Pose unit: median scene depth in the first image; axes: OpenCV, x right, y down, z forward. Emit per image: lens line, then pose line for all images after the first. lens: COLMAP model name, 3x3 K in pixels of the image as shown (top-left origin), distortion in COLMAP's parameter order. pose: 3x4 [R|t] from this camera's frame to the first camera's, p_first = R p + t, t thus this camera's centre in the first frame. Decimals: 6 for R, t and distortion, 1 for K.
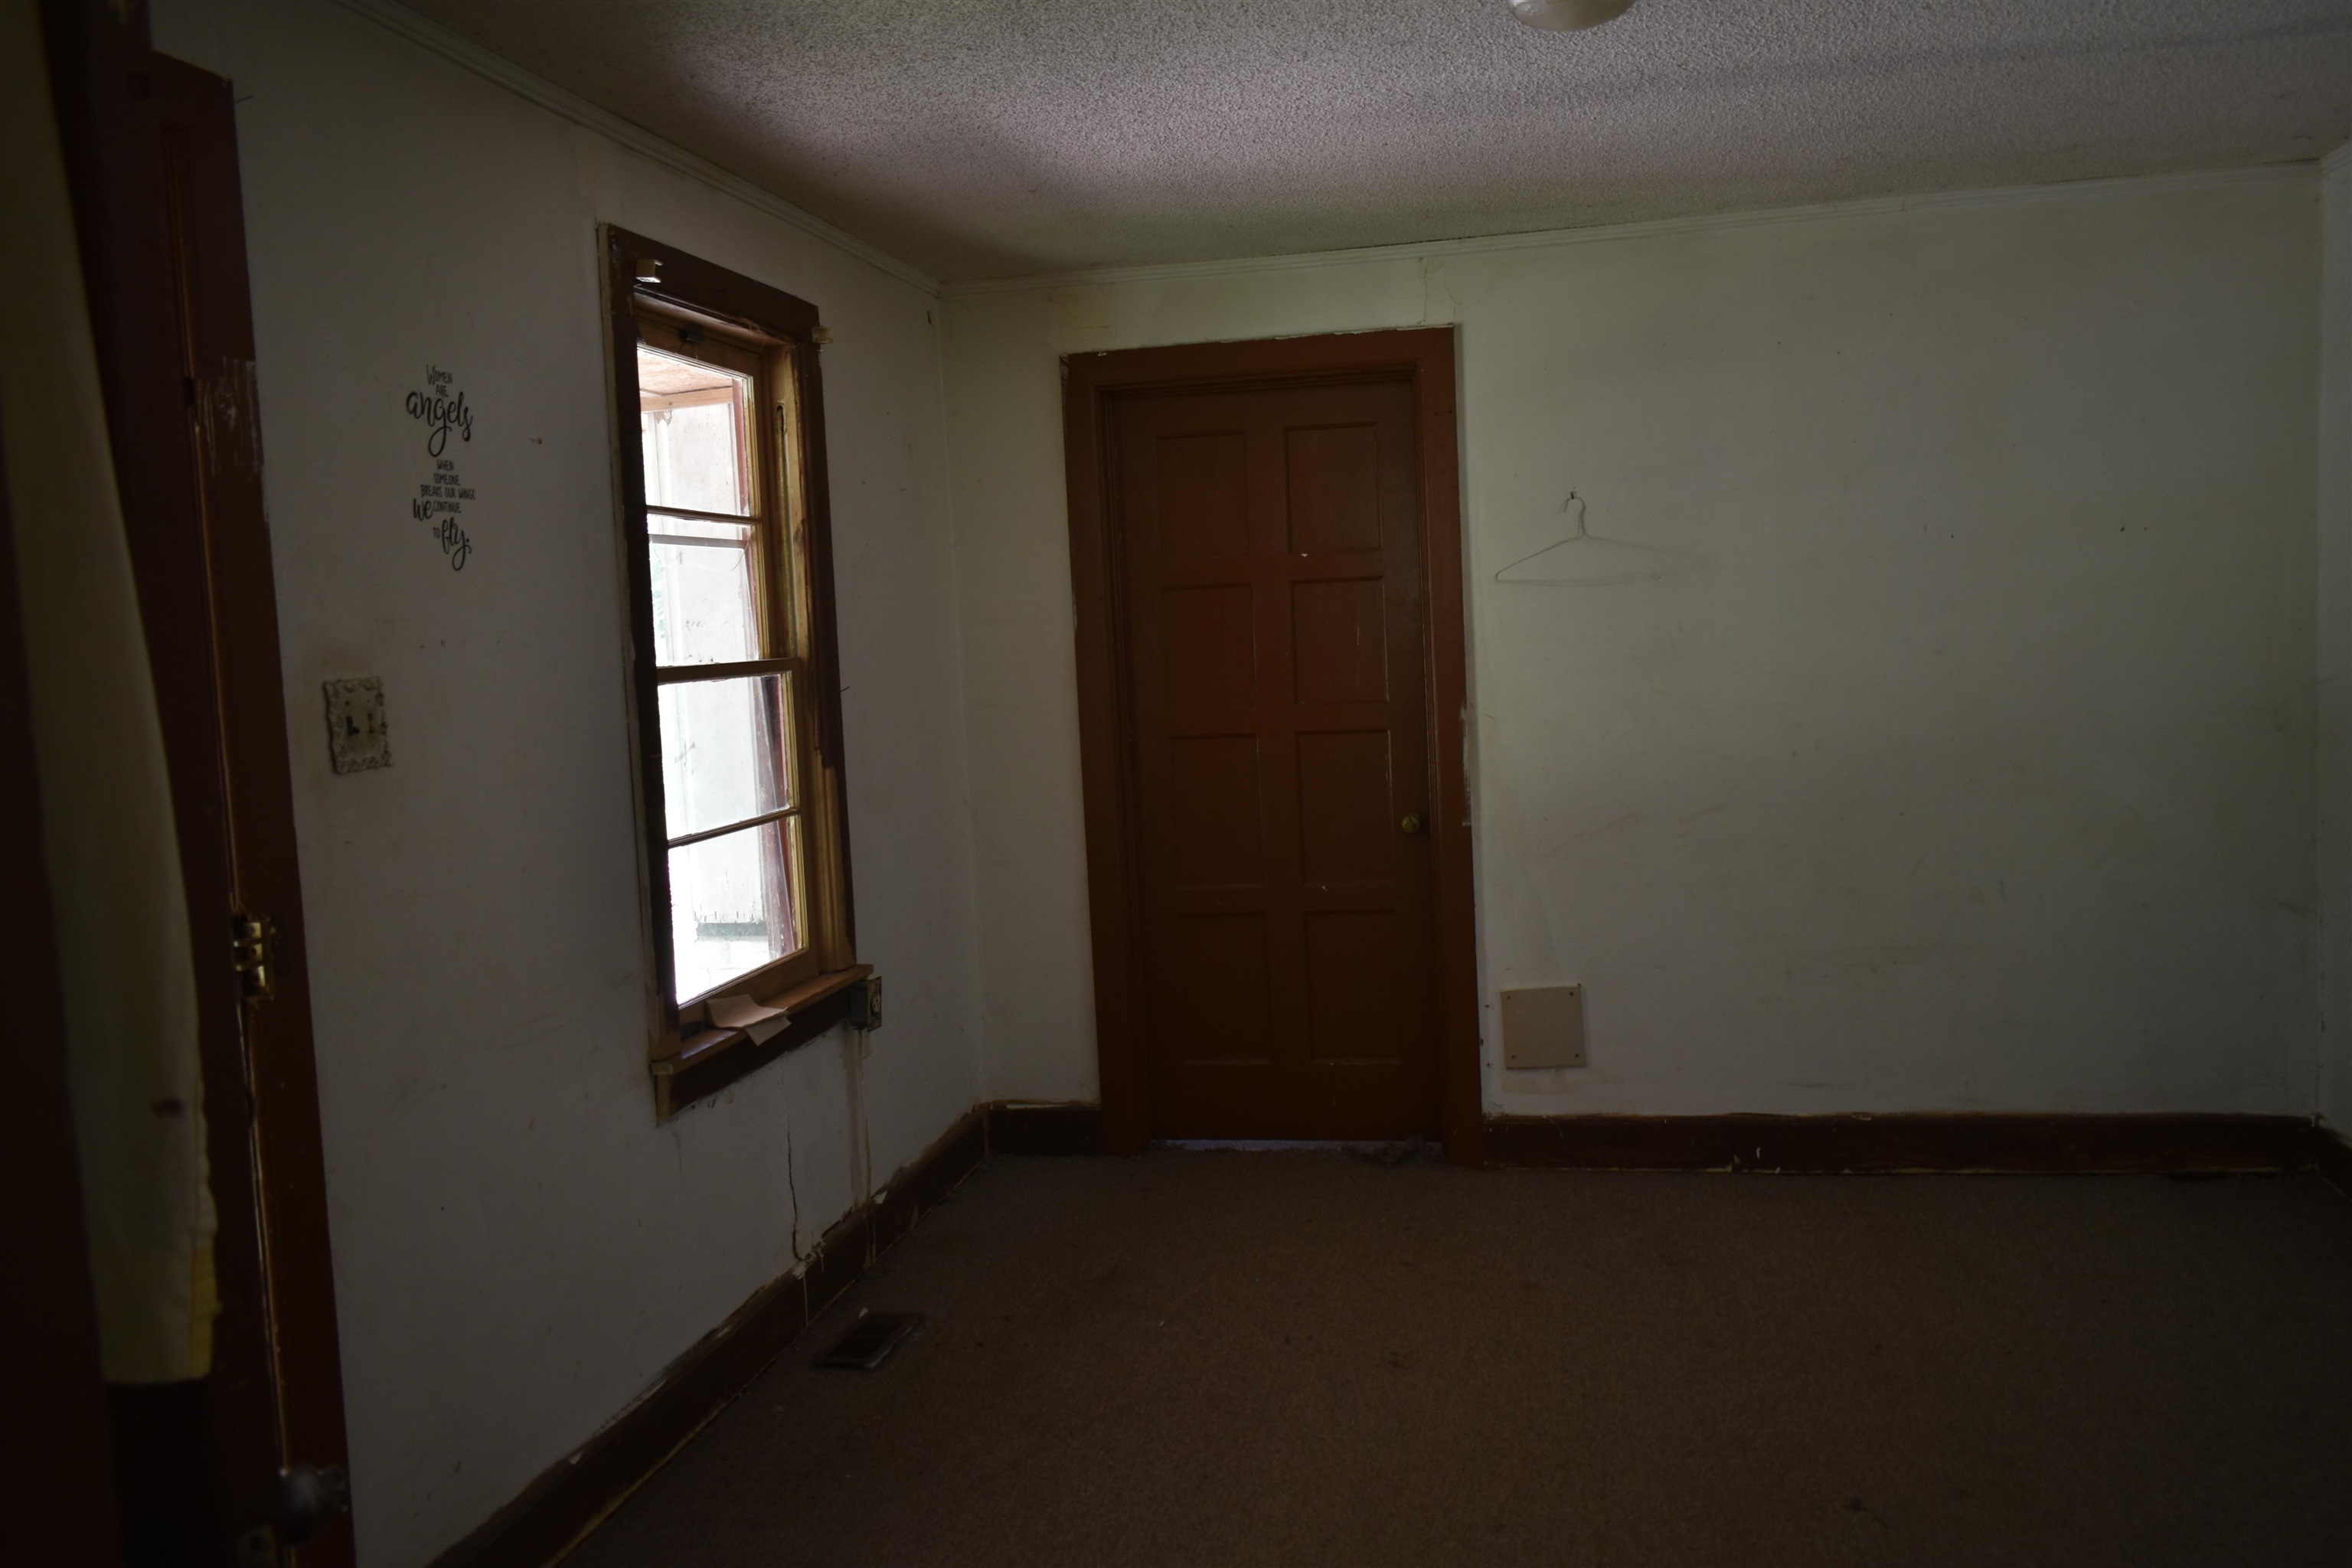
lens RADIAL K [[1810.4, 0, 1176.0], [0, 1810.4, 784.0], [0, 0, 1]] dist [-0.022992, 0.013440]
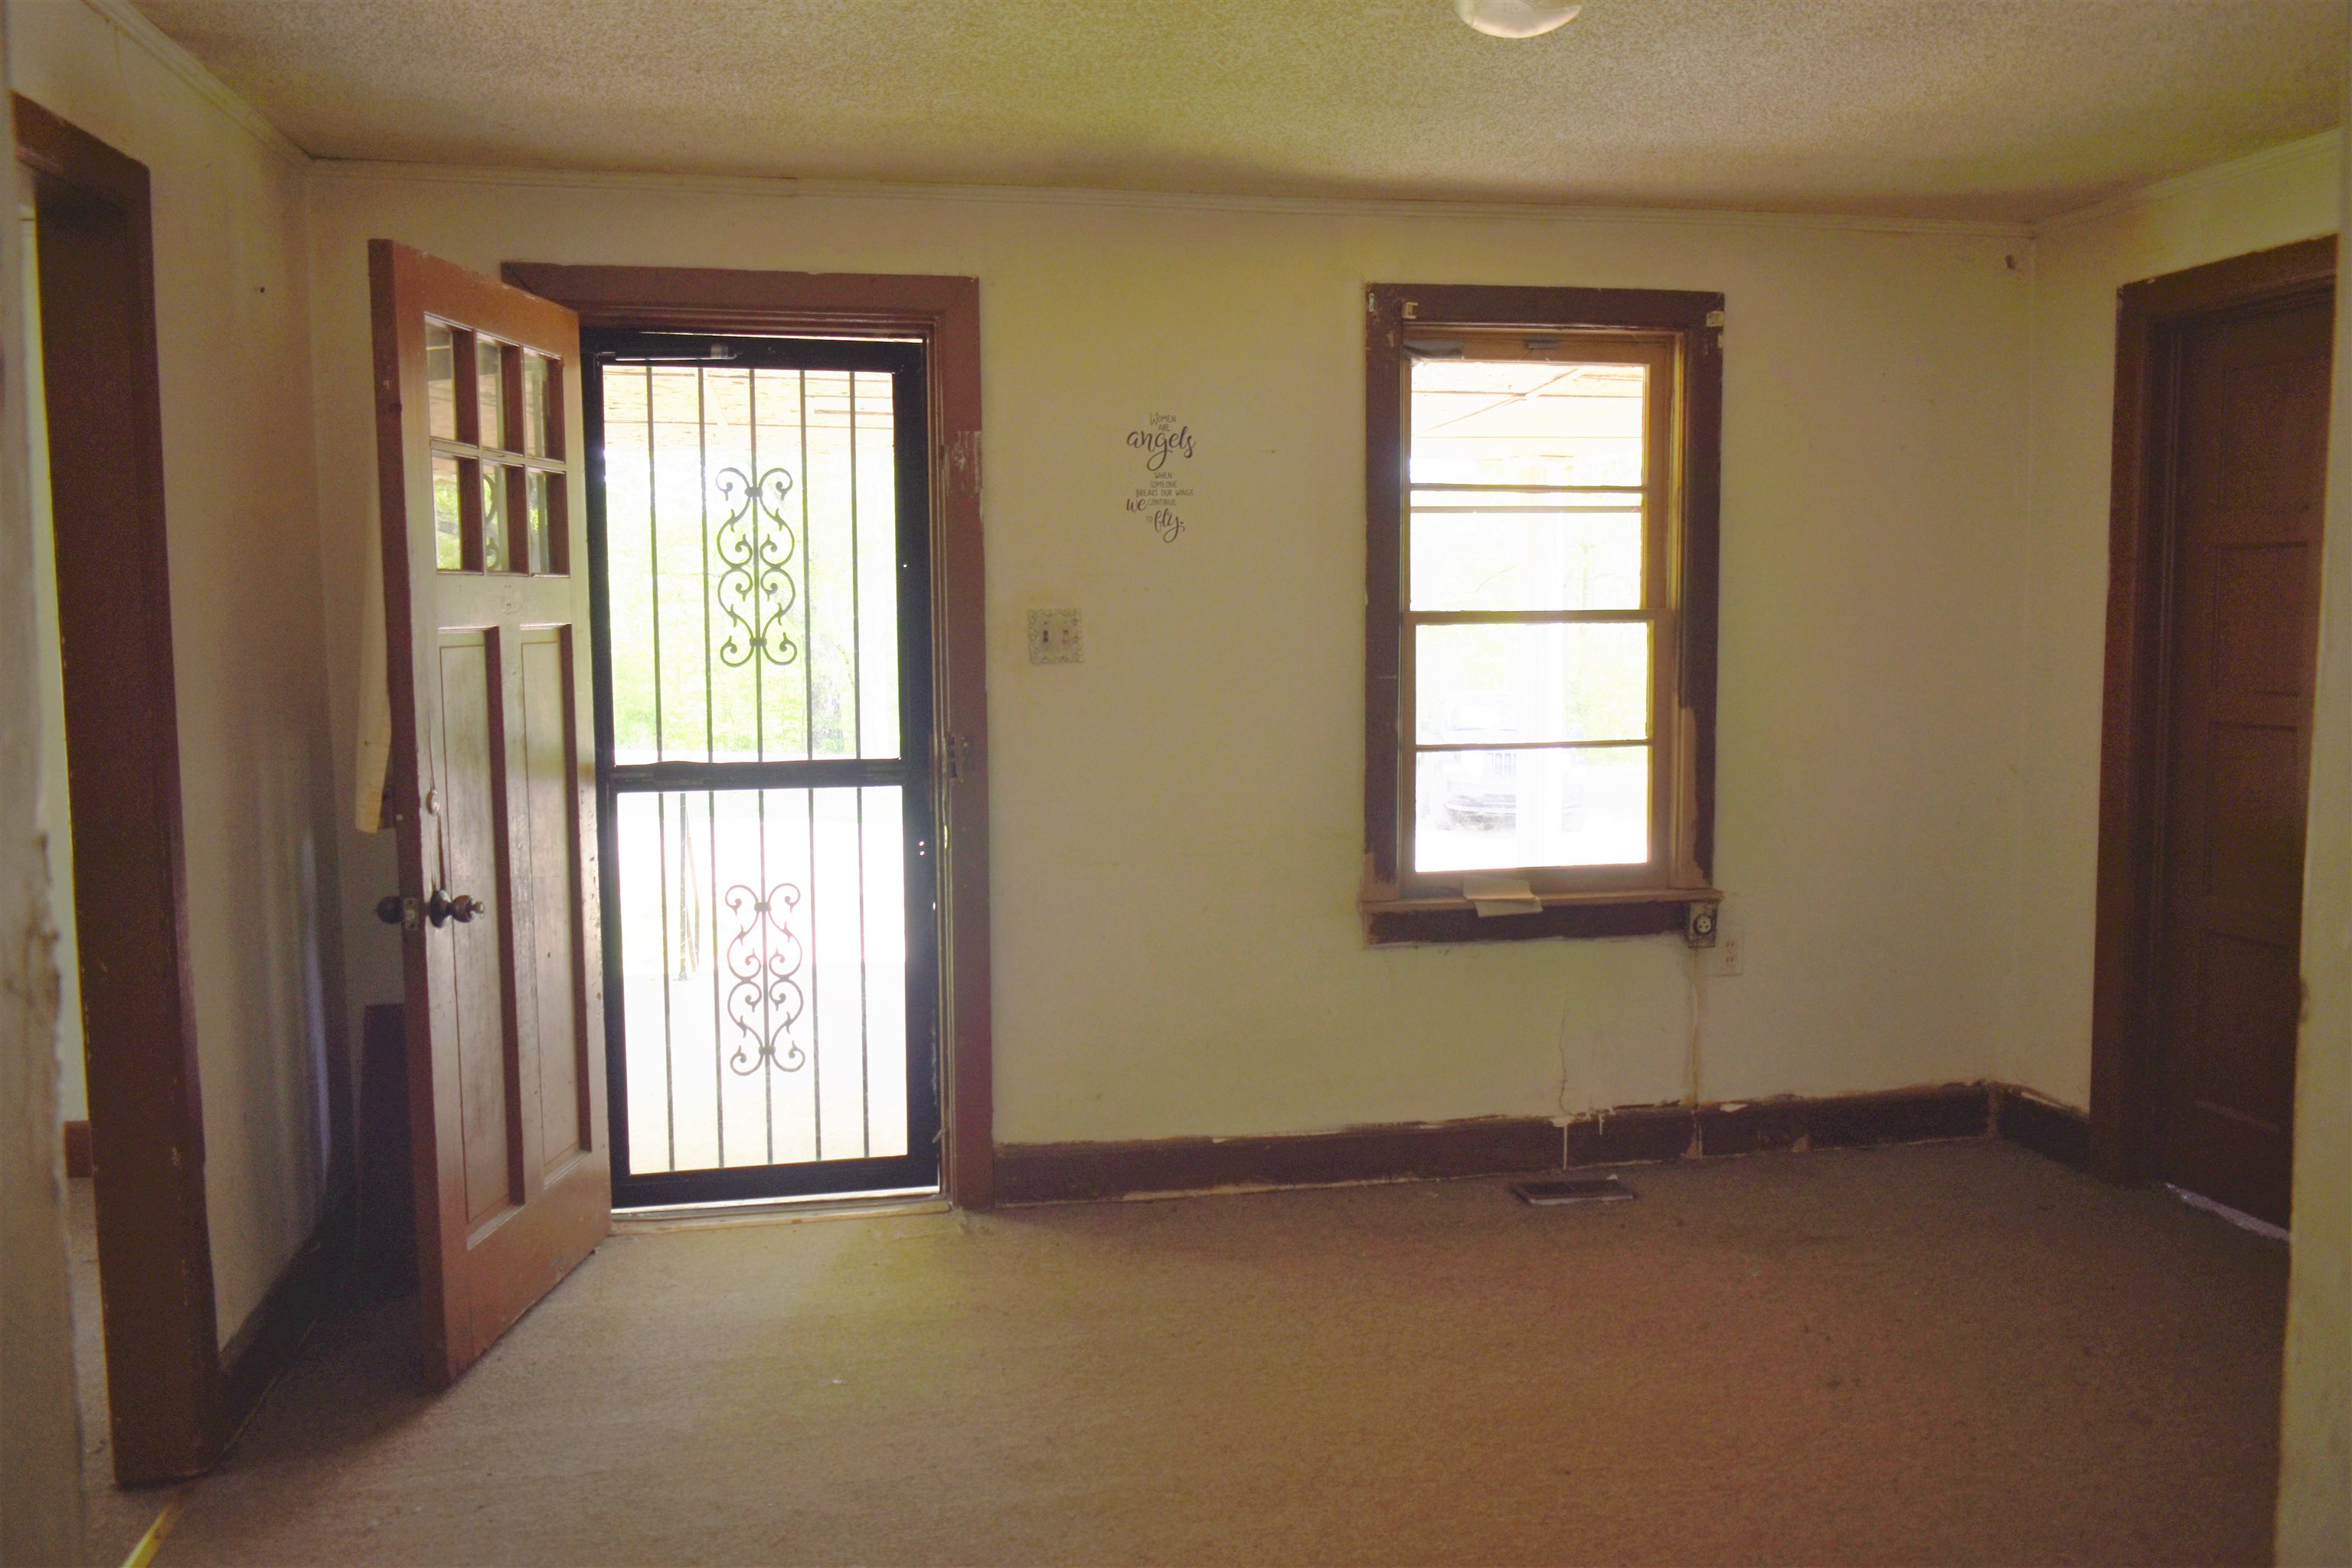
lens RADIAL K [[1810.4, 0, 1176.0], [0, 1810.4, 784.0], [0, 0, 1]] dist [-0.022992, 0.013440]
pose [[0.395057, 0.128135, -0.909676, 1.046866], [-0.089514, 0.990882, 0.100699, -0.069119], [0.914285, 0.041647, 0.402925, 0.380934]]
